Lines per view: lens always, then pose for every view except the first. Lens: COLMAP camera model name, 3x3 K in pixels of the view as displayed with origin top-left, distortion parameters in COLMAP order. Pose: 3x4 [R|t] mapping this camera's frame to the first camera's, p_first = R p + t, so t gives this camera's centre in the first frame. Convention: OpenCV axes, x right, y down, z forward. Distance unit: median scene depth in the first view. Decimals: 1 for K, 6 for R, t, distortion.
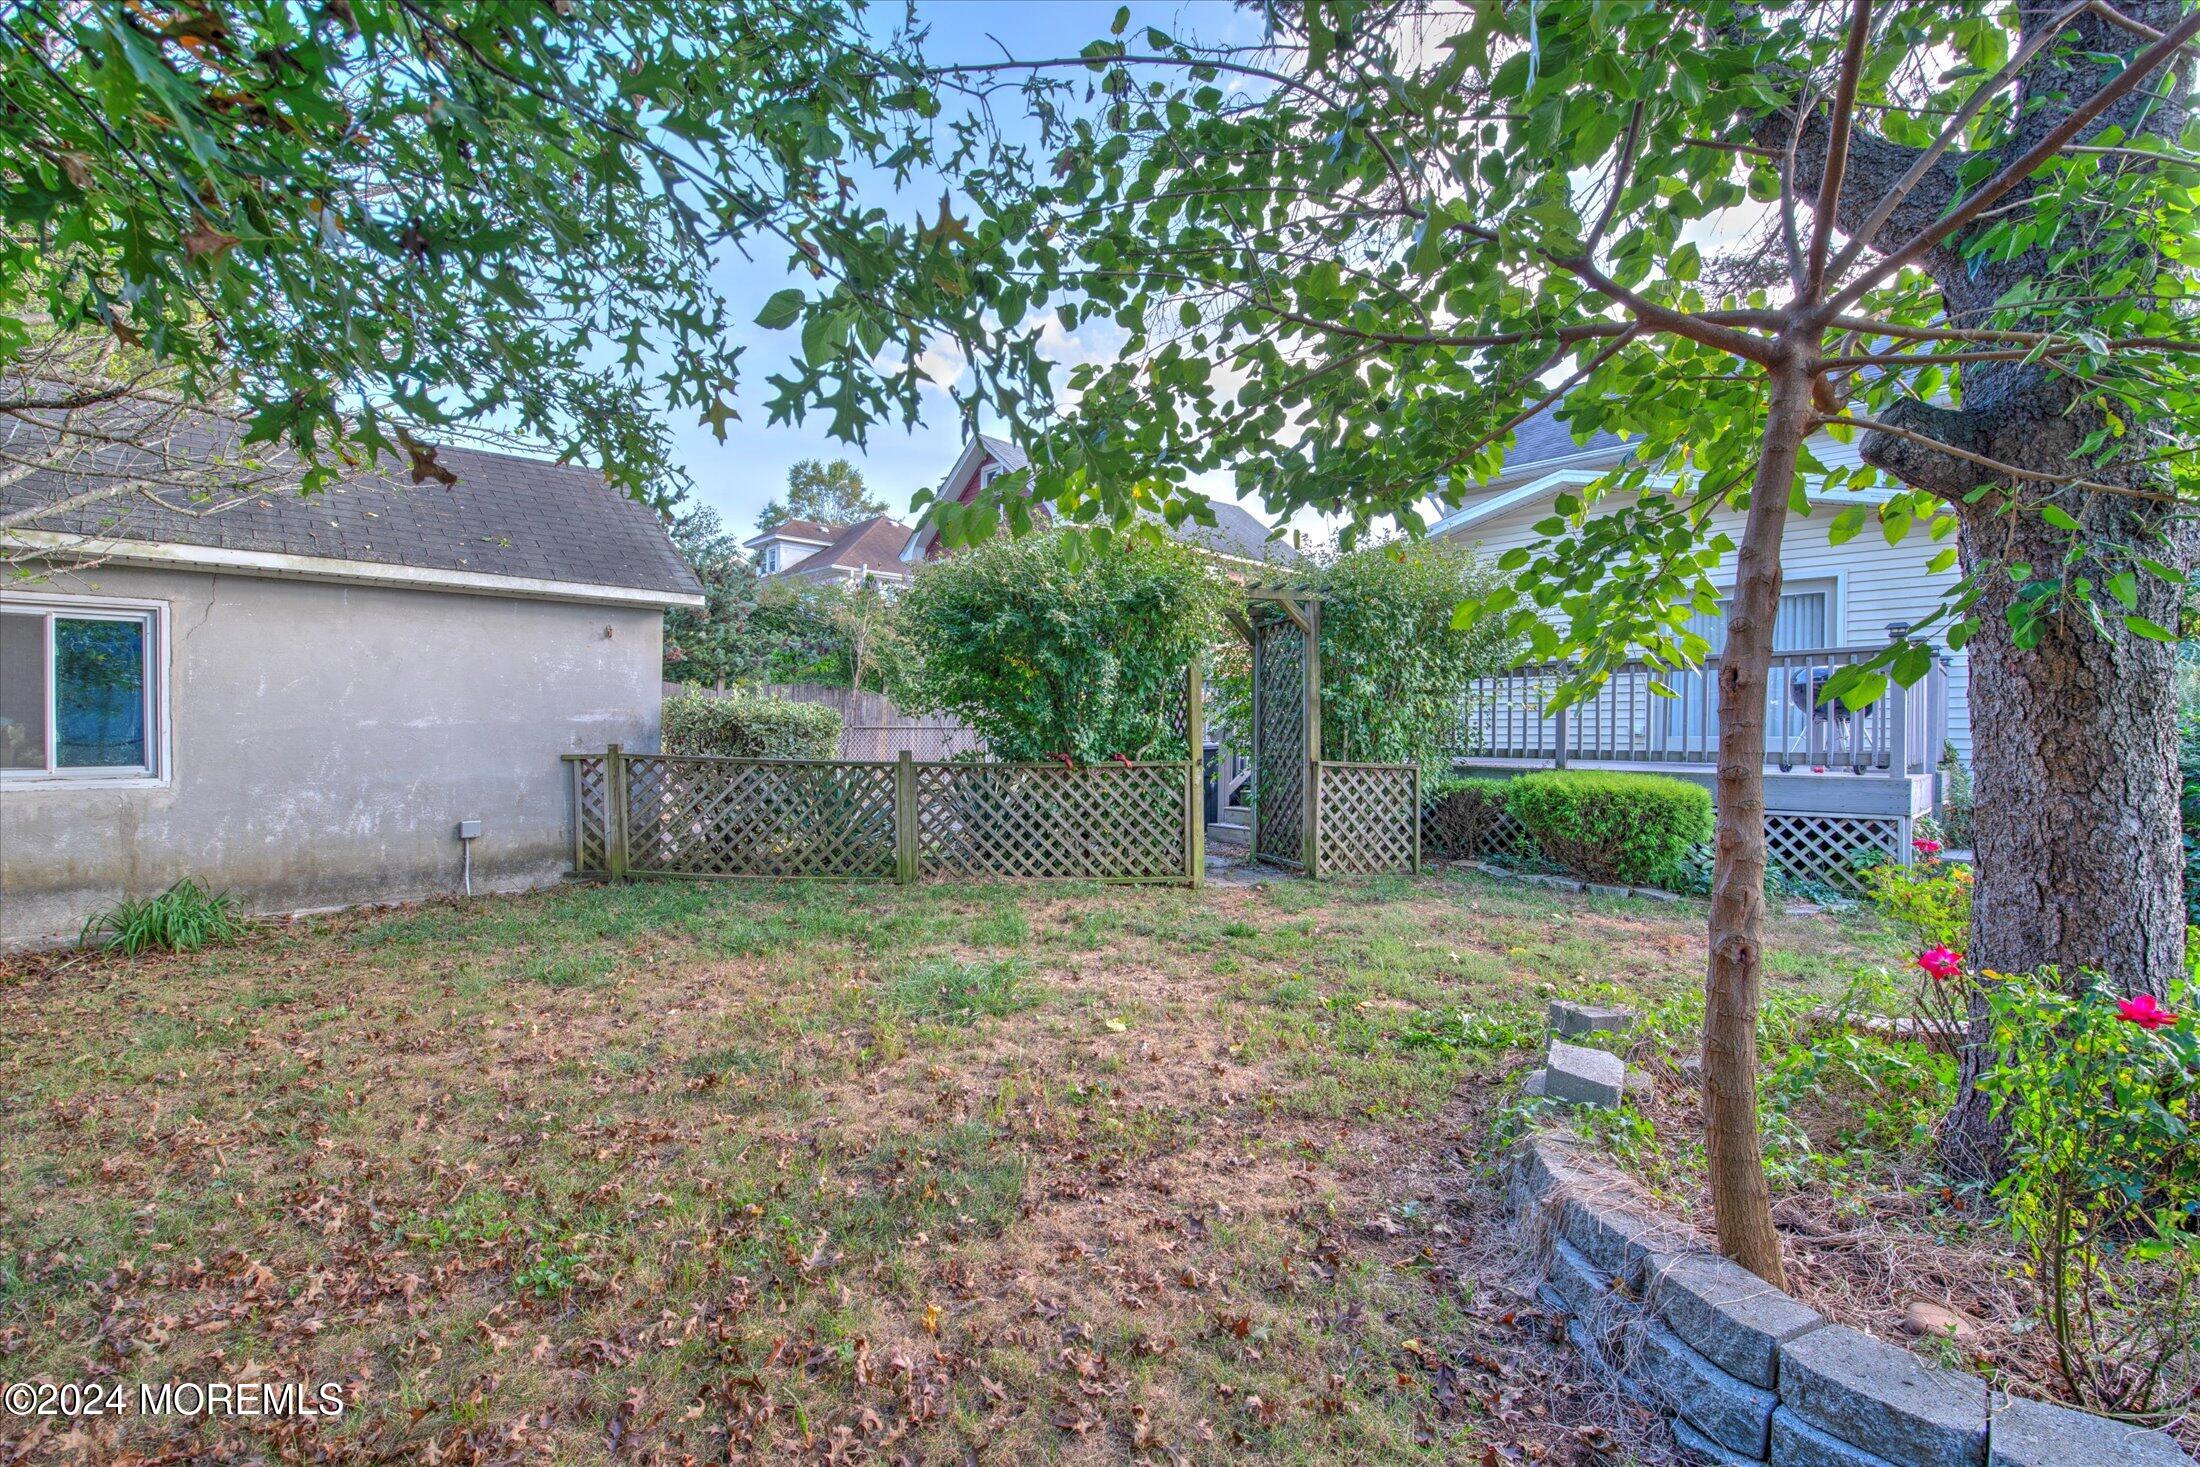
lens RADIAL K [[975.3, 0, 1108.1], [0, 975.3, 742.0], [0, 0, 1]] dist [-0.004079, -0.001066]
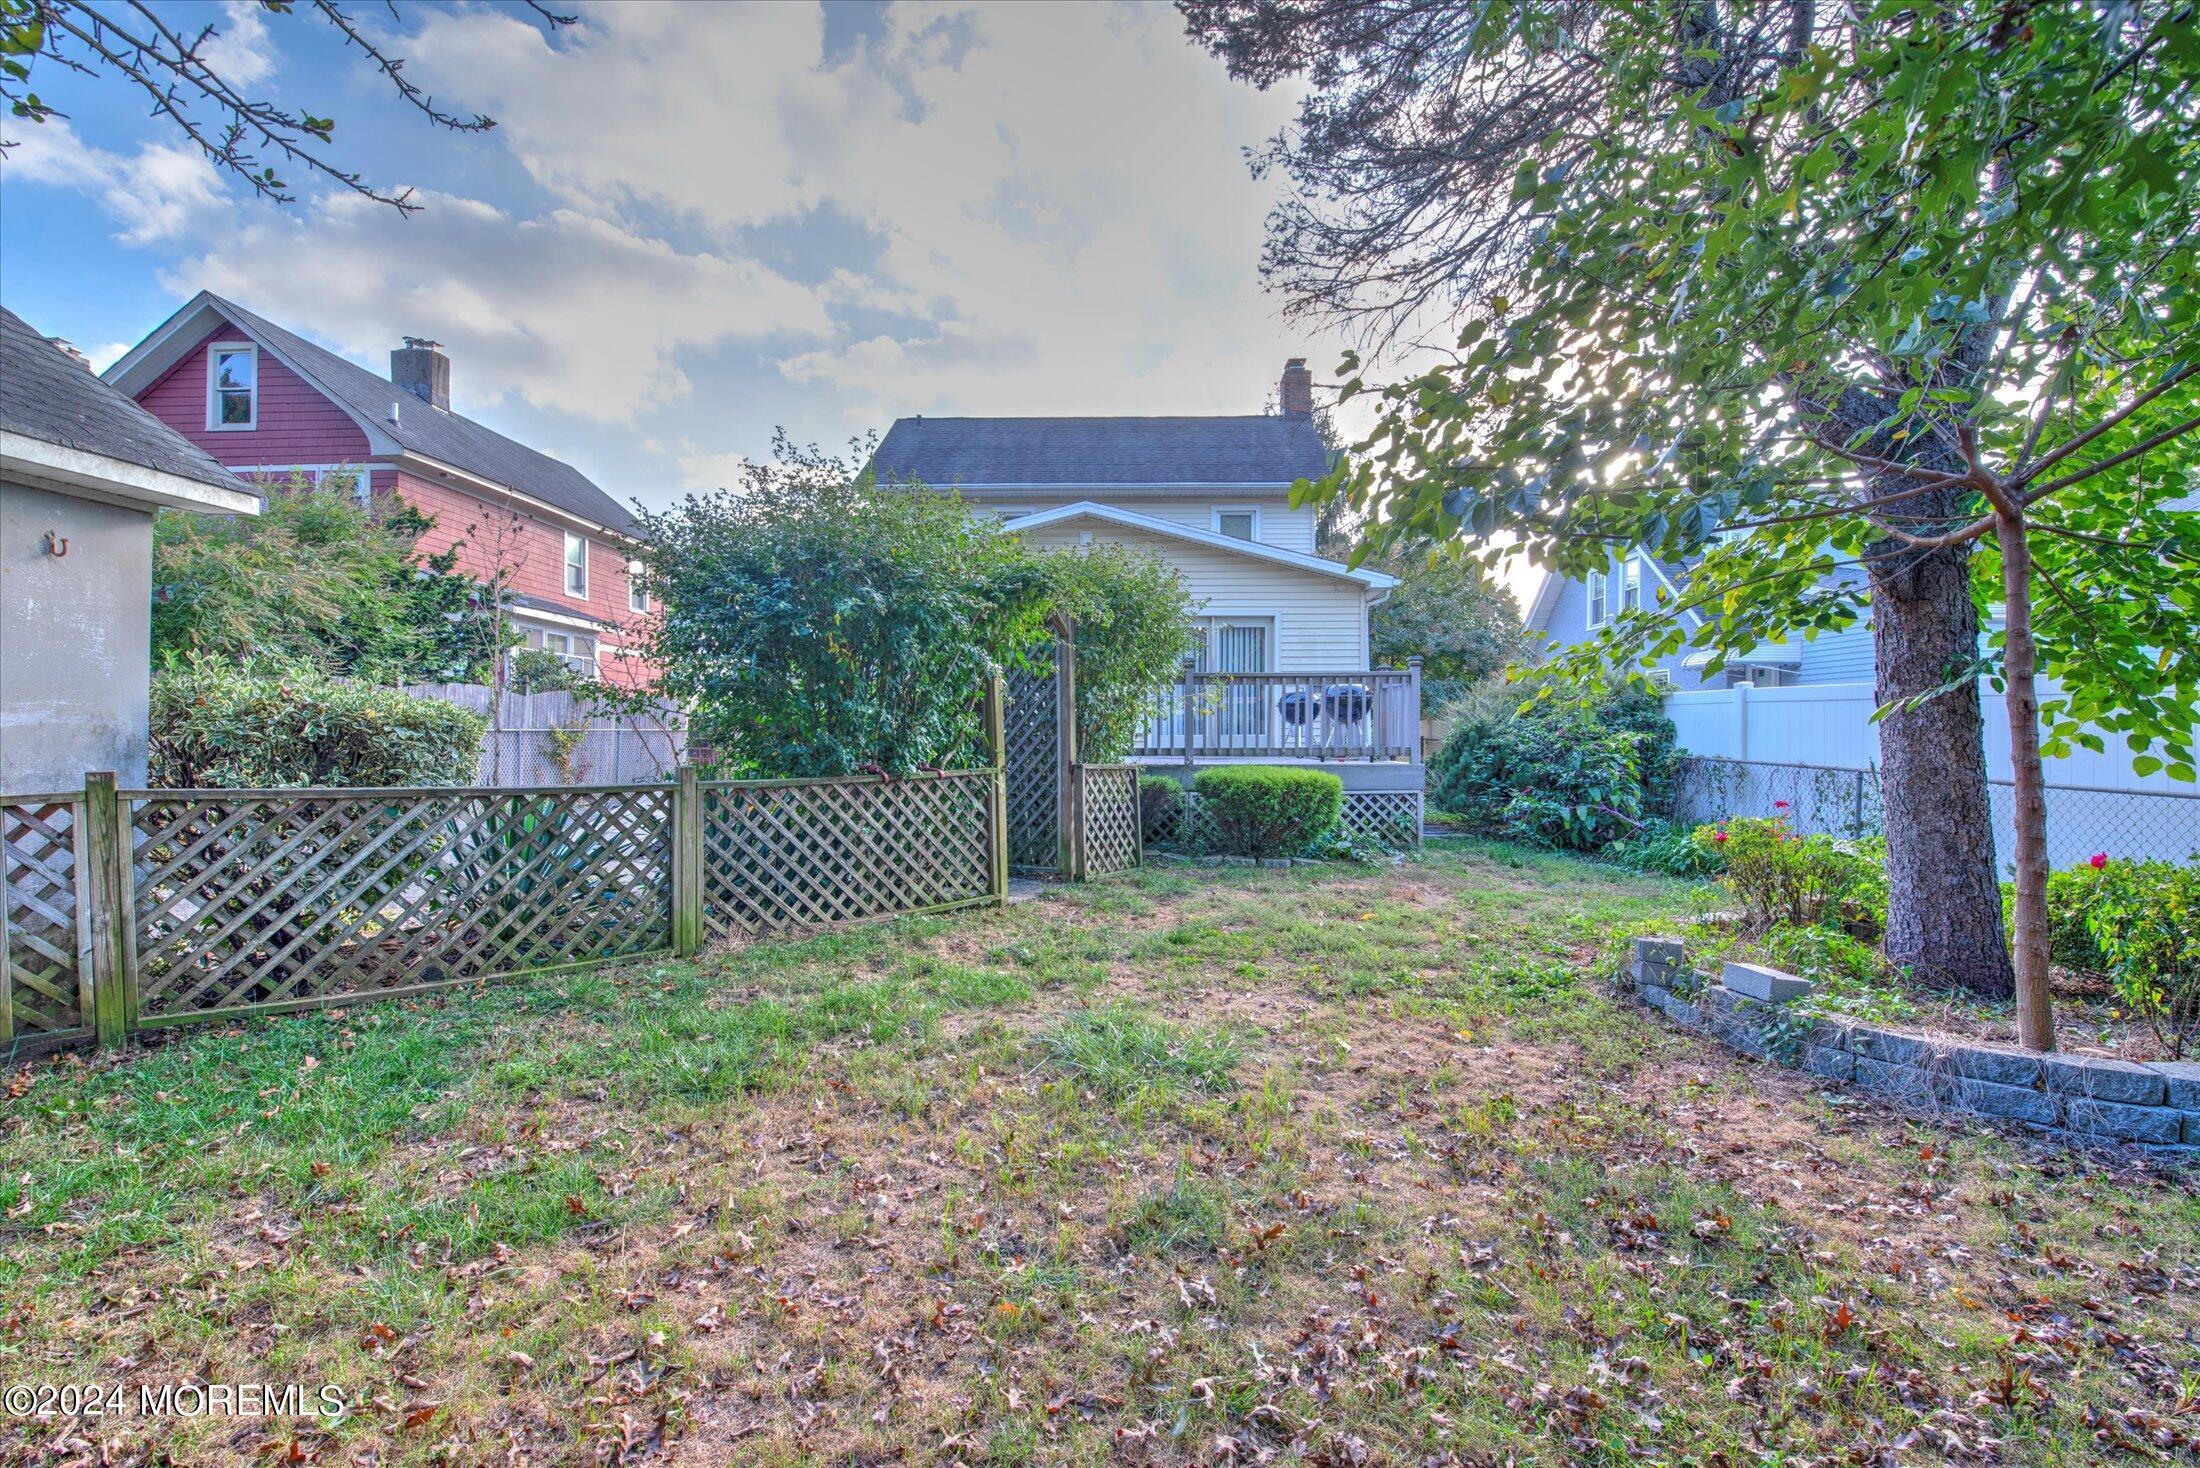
lens RADIAL K [[975.3, 0, 1104.2], [0, 975.3, 728.6], [0, 0, 1]] dist [-0.004079, -0.001066]
pose [[0.694711, -0.003356, 0.719281, -0.504478], [0.006424, 0.999978, -0.001538, -0.015348], [-0.719260, 0.005689, 0.694718, 0.290039]]
